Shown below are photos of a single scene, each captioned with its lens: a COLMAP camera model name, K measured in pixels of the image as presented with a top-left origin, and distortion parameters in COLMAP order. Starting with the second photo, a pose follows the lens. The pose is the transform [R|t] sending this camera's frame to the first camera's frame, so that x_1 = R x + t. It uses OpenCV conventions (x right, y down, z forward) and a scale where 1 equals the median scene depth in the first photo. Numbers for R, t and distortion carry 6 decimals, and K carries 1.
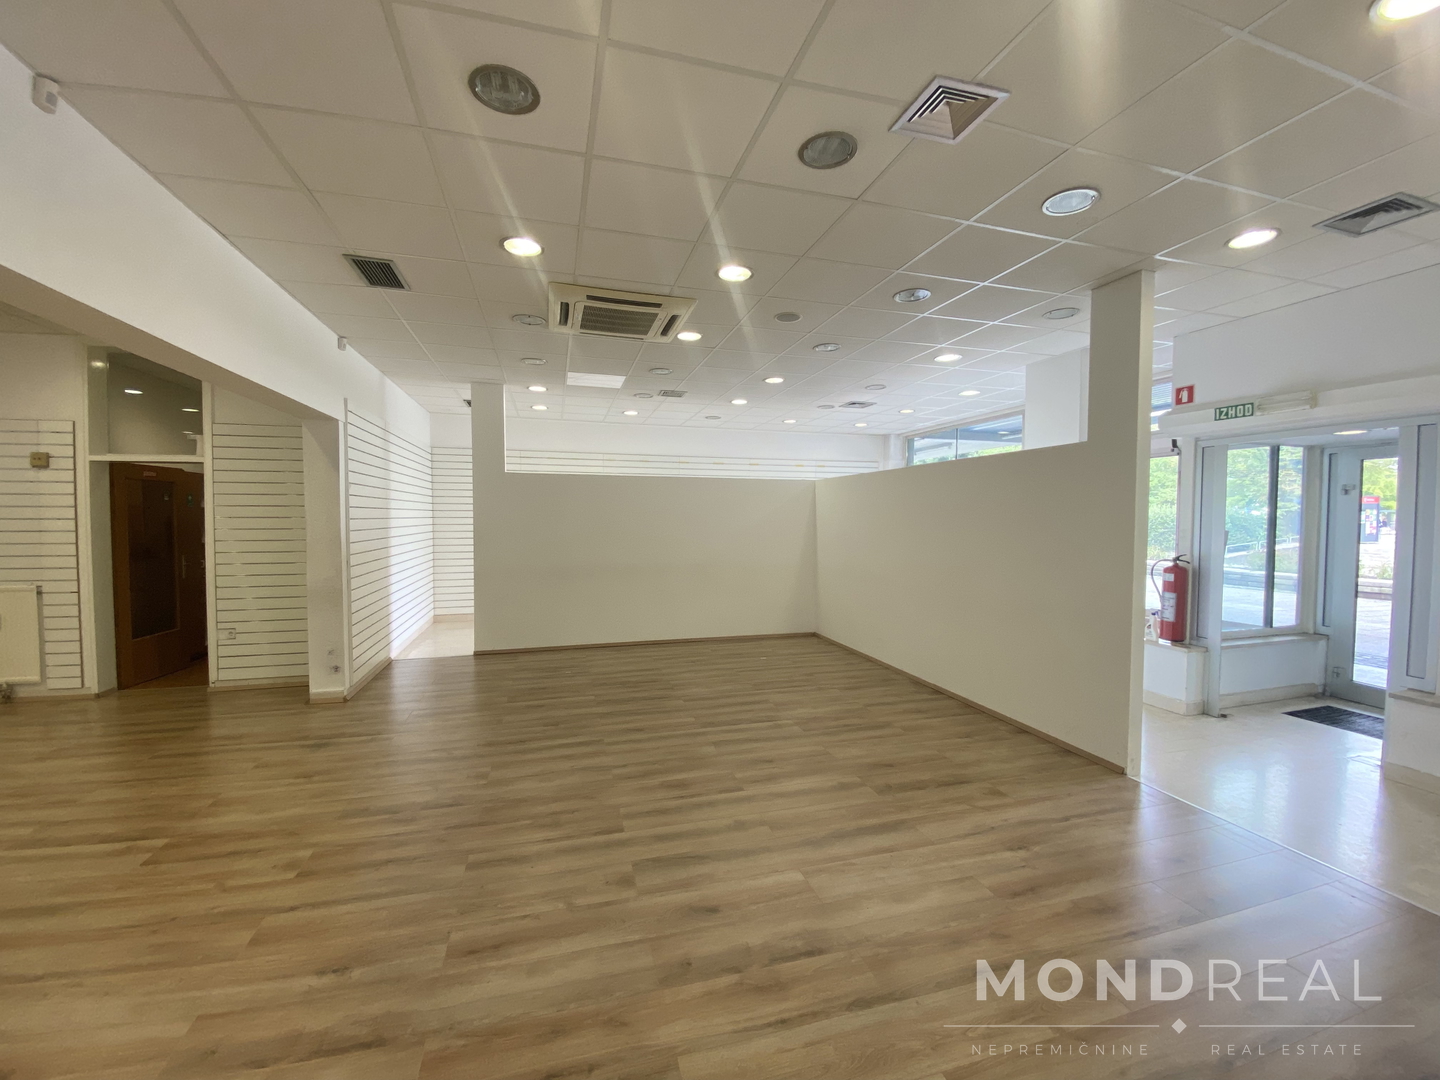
lens RADIAL K [[583.0, 0, 719.4], [0, 583.0, 537.1], [0, 0, 1]] dist [0.017828, -0.019612]
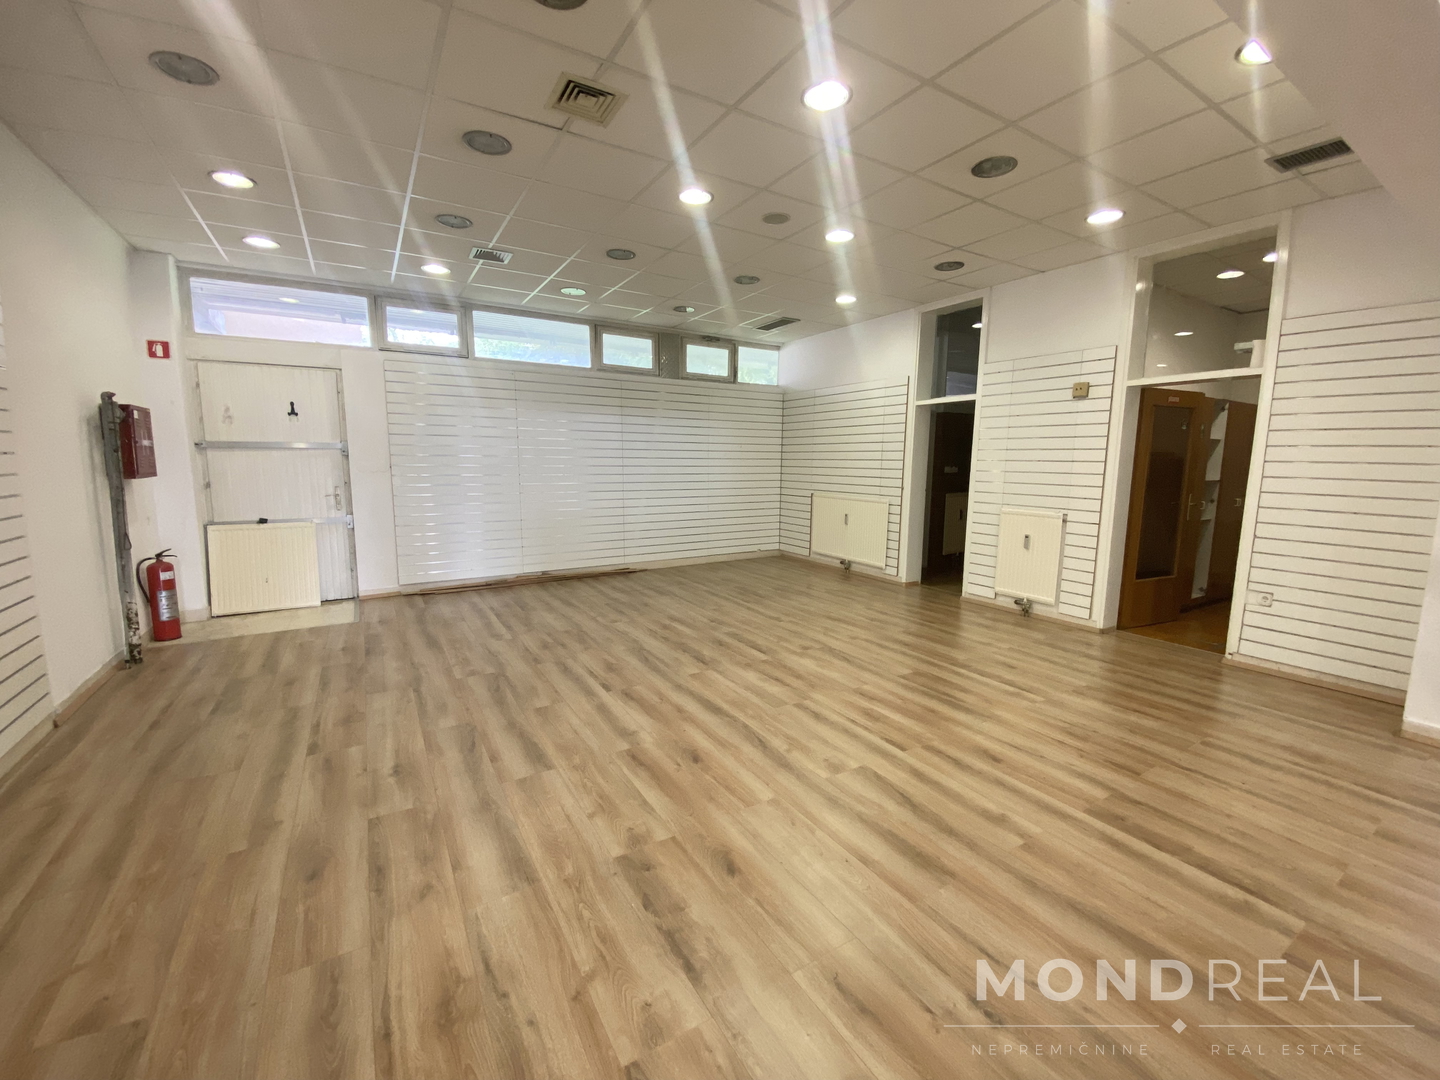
lens RADIAL K [[583.0, 0, 719.4], [0, 583.0, 537.1], [0, 0, 1]] dist [0.017828, -0.019612]
pose [[0.266473, 0.128498, -0.955238, -0.327009], [-0.043246, 0.991669, 0.121334, 0.024139], [0.962872, 0.008978, 0.269810, 0.109166]]
